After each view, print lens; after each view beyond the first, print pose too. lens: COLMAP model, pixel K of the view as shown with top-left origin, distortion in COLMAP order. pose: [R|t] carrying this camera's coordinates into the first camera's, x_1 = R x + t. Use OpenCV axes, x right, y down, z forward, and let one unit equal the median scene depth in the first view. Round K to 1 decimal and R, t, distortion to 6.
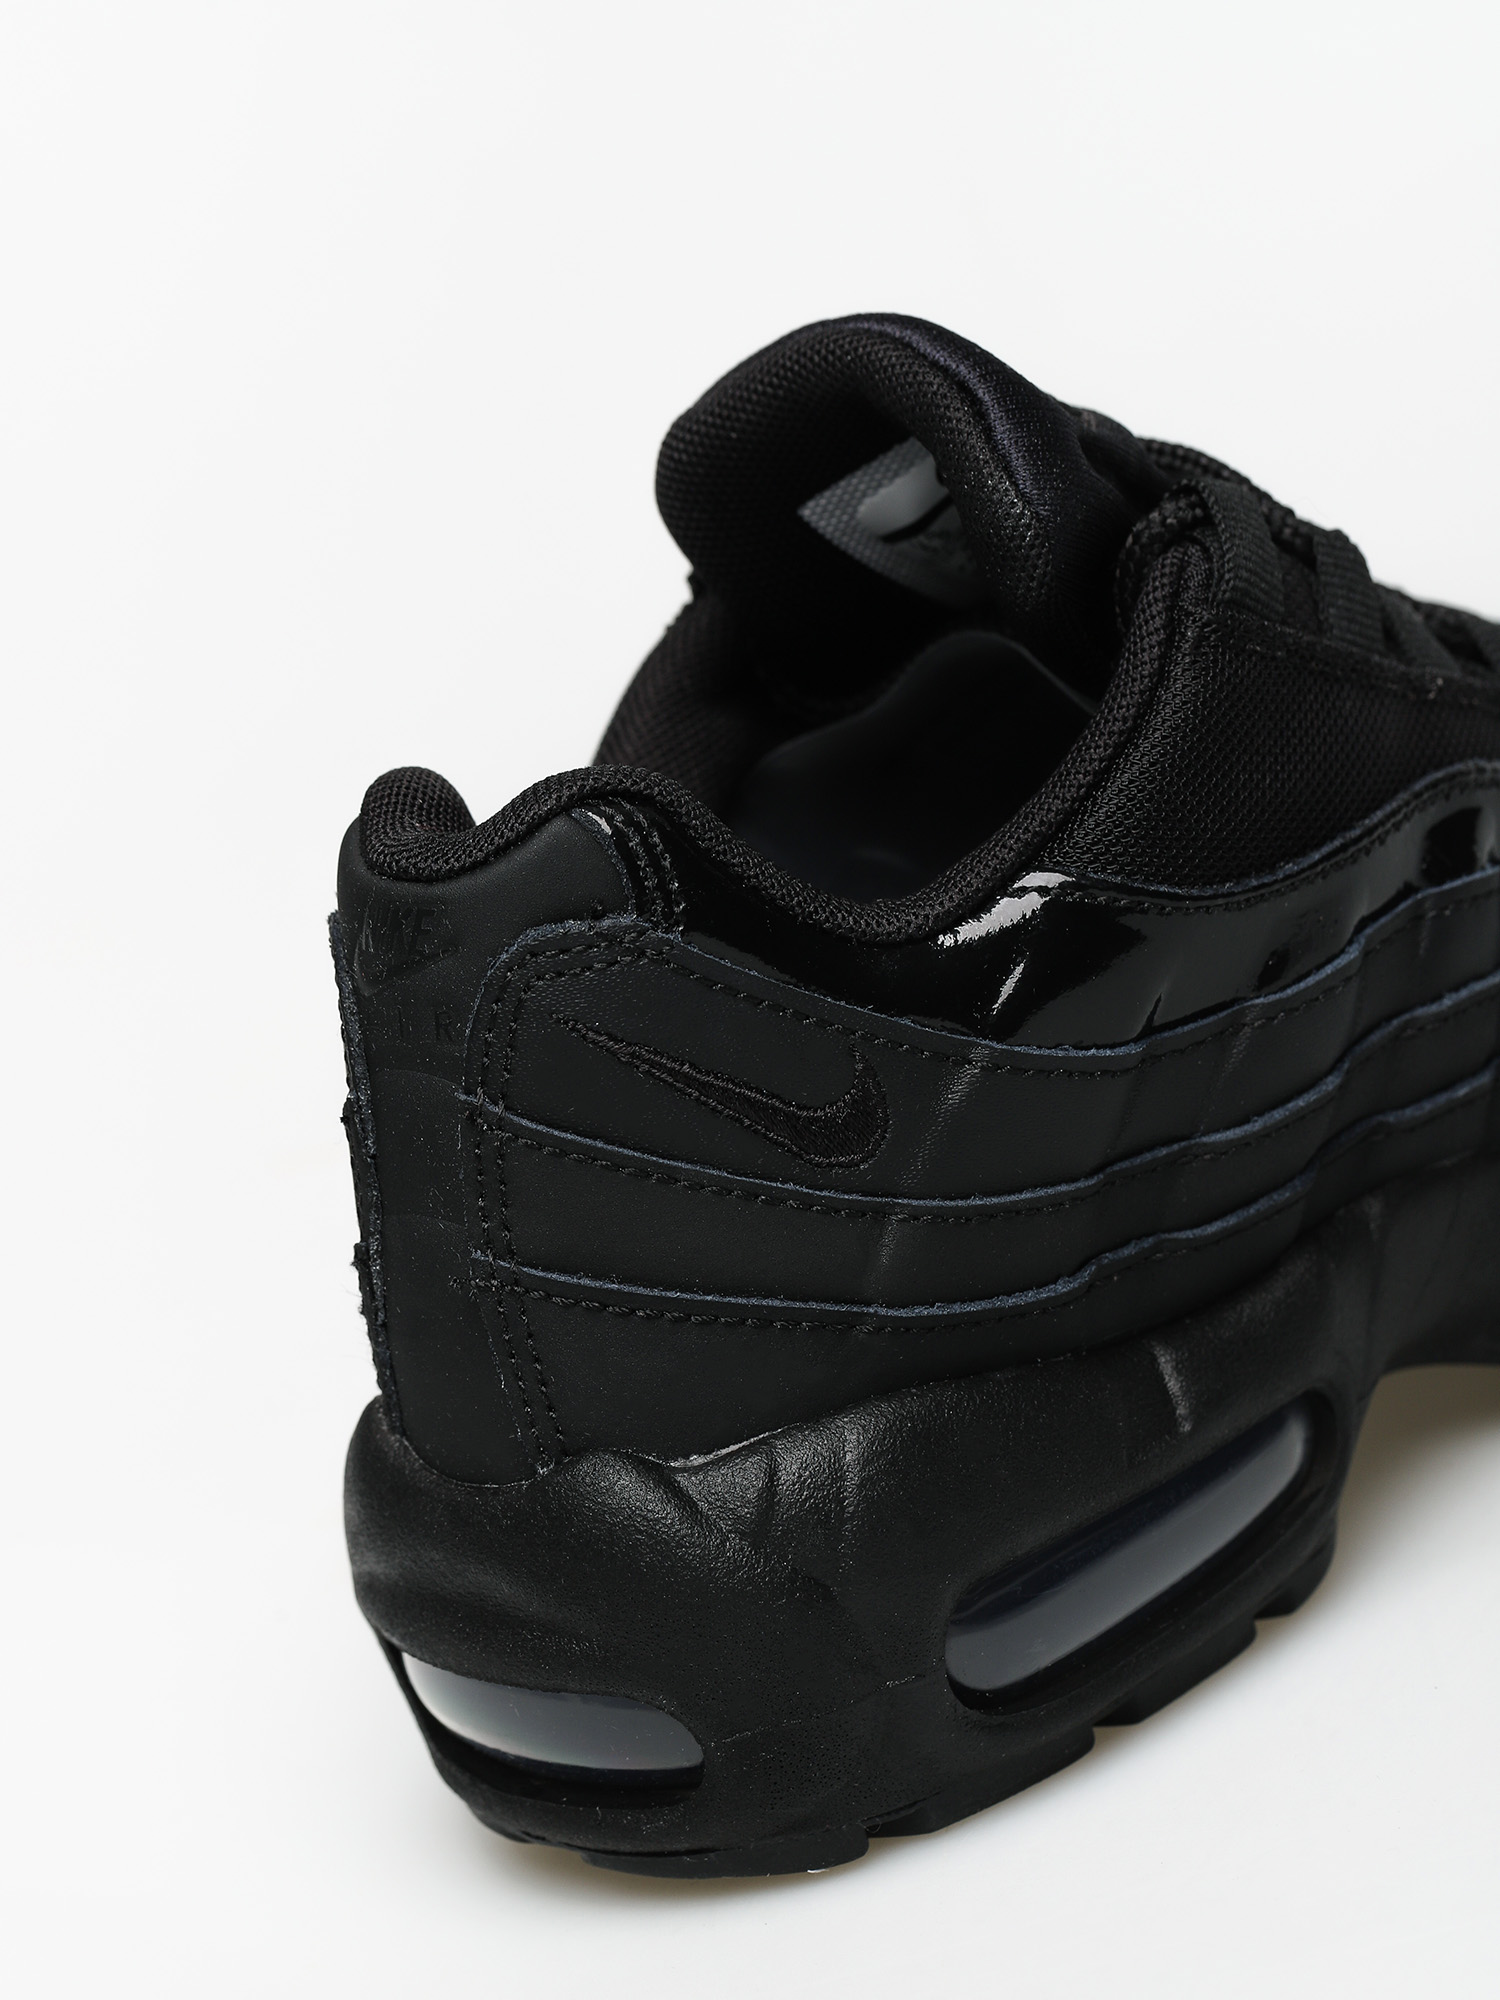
lens RADIAL K [[6748.0, 0, 754.8], [0, 6748.0, 1002.9], [0, 0, 1]] dist [0.059282, 0.000000]
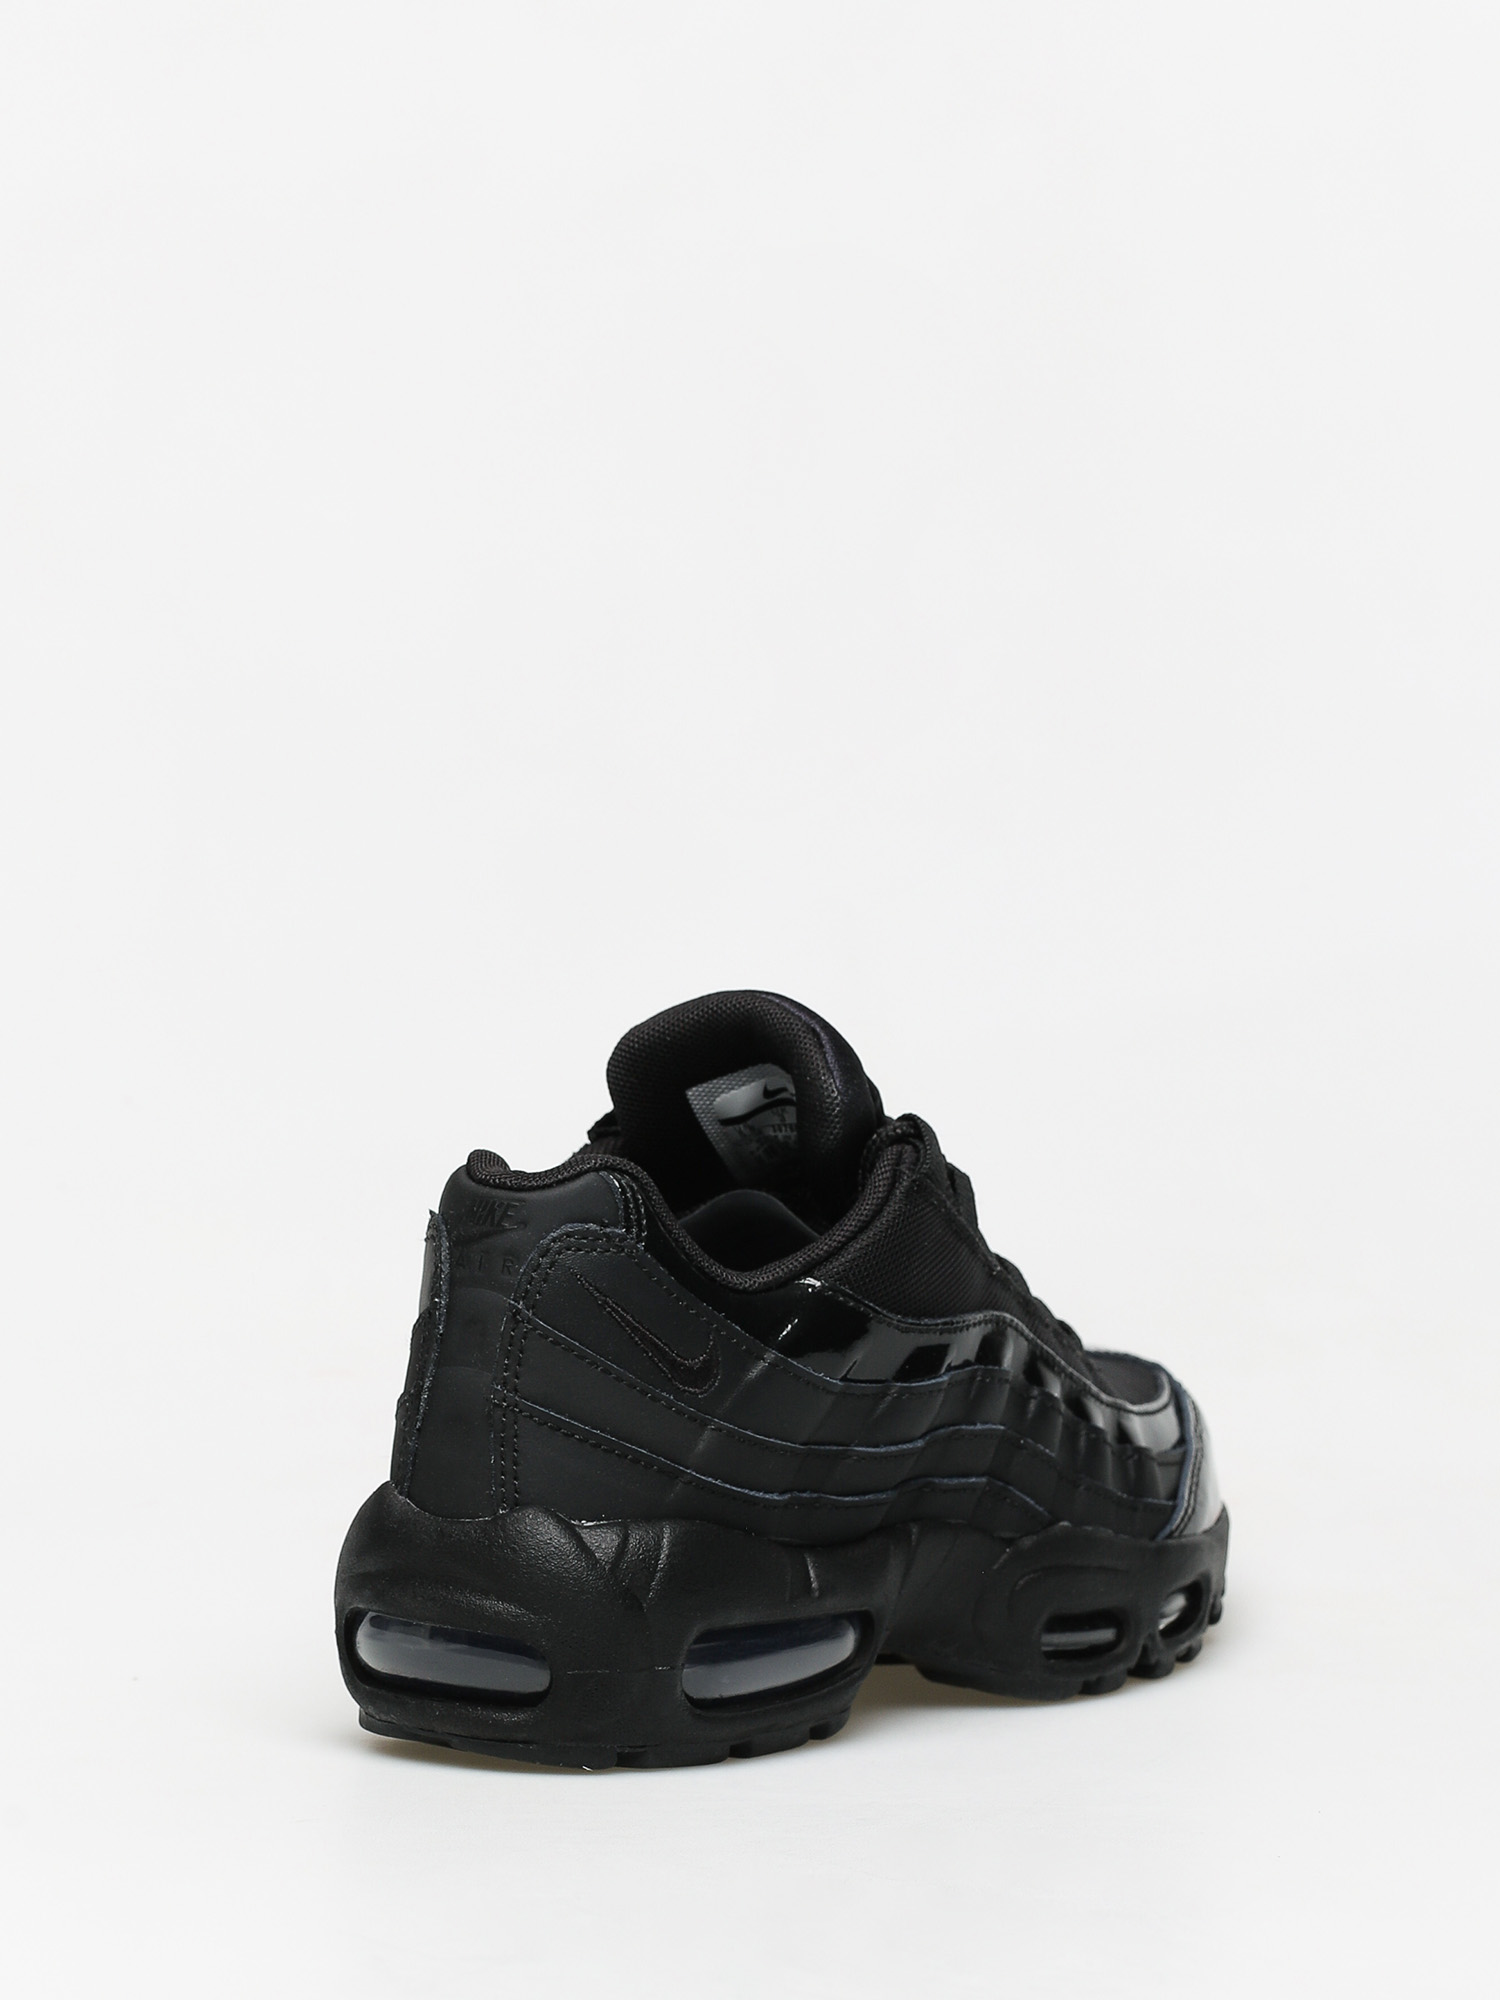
lens RADIAL K [[6748.0, 0, 748.0], [0, 6748.0, 998.5], [0, 0, 1]] dist [0.059282, 0.000000]
pose [[0.956413, 0.247719, 0.154628, -0.279266], [-0.206774, 0.948393, -0.240405, 0.355615], [-0.206200, 0.197953, 0.958278, -0.793957]]
